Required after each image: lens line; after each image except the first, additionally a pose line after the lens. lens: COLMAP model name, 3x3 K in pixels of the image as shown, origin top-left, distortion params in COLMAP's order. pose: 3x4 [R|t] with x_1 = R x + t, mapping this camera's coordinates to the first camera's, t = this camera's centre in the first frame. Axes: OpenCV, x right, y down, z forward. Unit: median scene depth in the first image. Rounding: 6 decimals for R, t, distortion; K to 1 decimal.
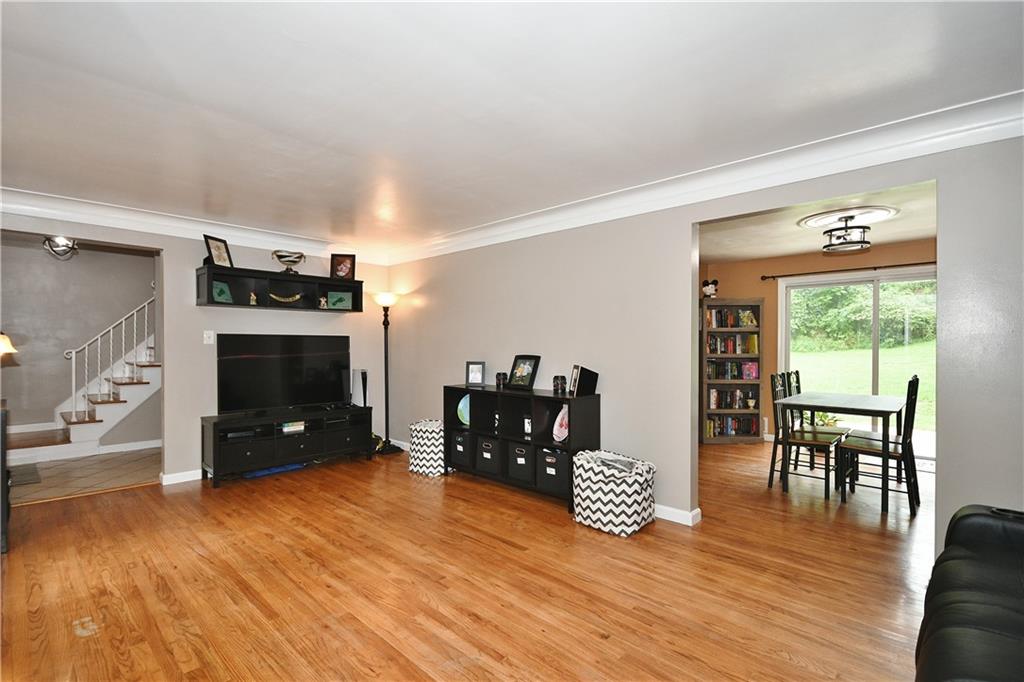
lens RADIAL K [[469.3, 0, 522.3], [0, 469.3, 340.4], [0, 0, 1]] dist [0.003696, -0.002916]
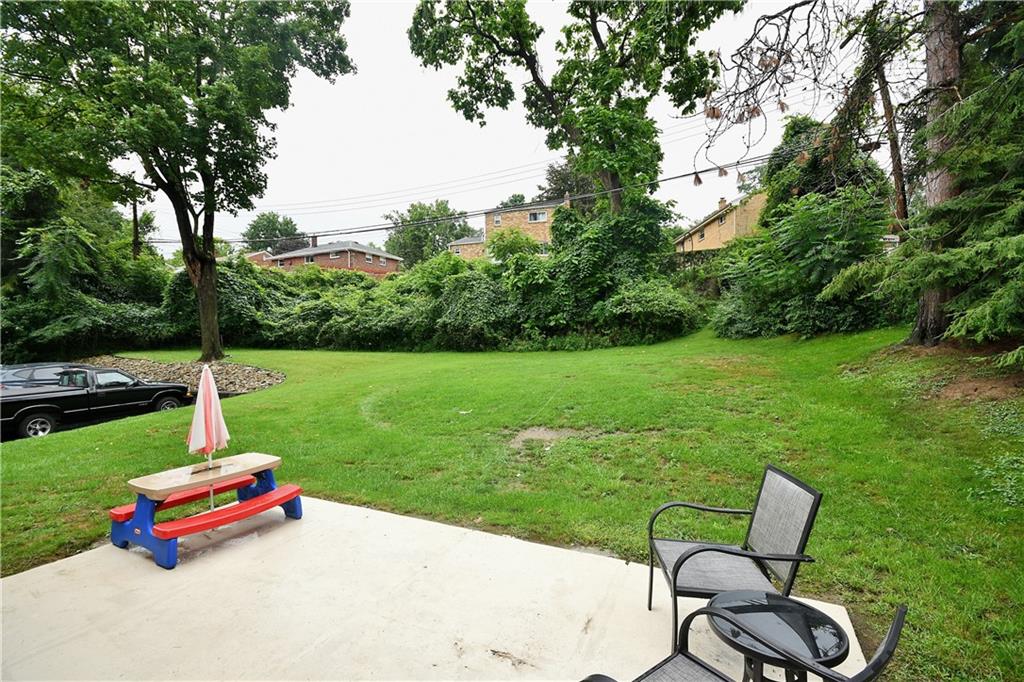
lens RADIAL K [[469.3, 0, 505.9], [0, 469.3, 340.6], [0, 0, 1]] dist [0.003696, -0.002916]
pose [[0.951040, -0.014833, 0.308712, 1.200052], [0.012728, 0.999880, 0.008829, -0.013858], [-0.308806, -0.004467, 0.951115, 1.138542]]
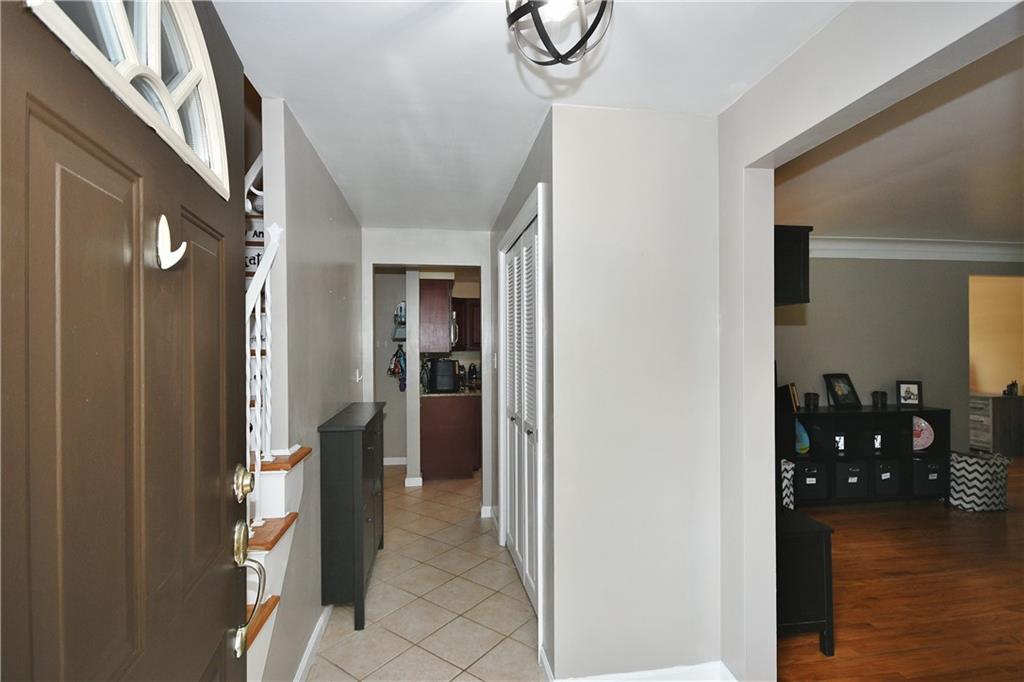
lens RADIAL K [[485.9, 0, 504.0], [0, 485.9, 343.4], [0, 0, 1]] dist [0.008093, -0.007713]
pose [[0.630741, 0.000177, 0.775993, -1.341376], [-0.002303, 0.999996, 0.001644, -0.034526], [-0.775990, -0.002824, 0.630739, 0.965082]]
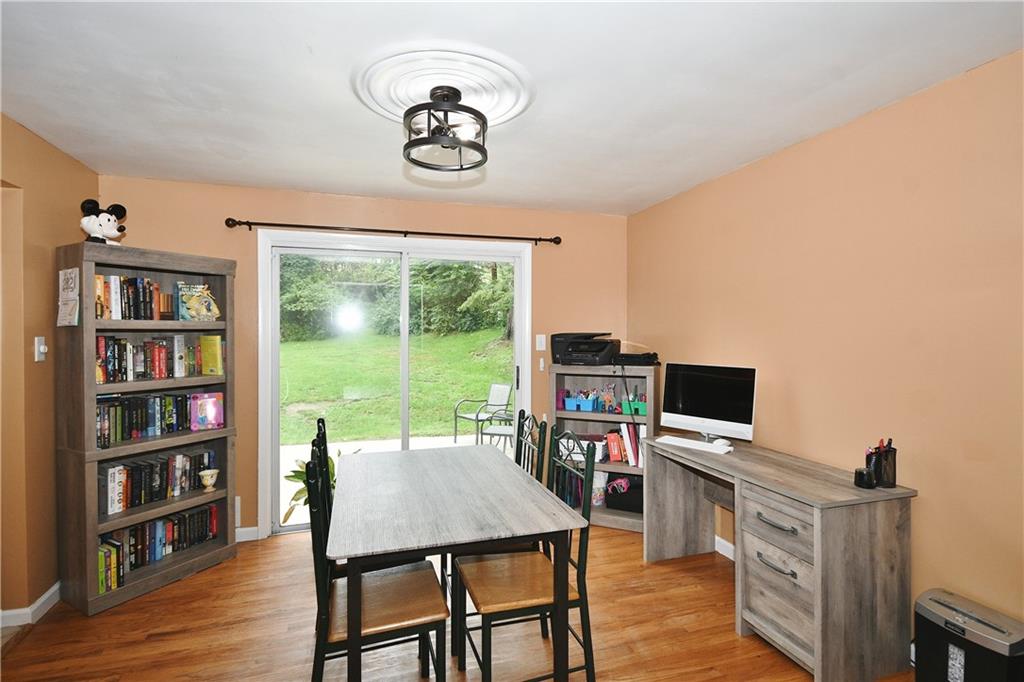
lens RADIAL K [[485.9, 0, 499.4], [0, 485.9, 339.7], [0, 0, 1]] dist [0.008093, -0.007713]
pose [[0.492392, -0.015559, 0.870234, 0.314175], [-0.003529, 0.999796, 0.019873, -0.029279], [-0.870366, -0.012856, 0.492237, 0.772789]]
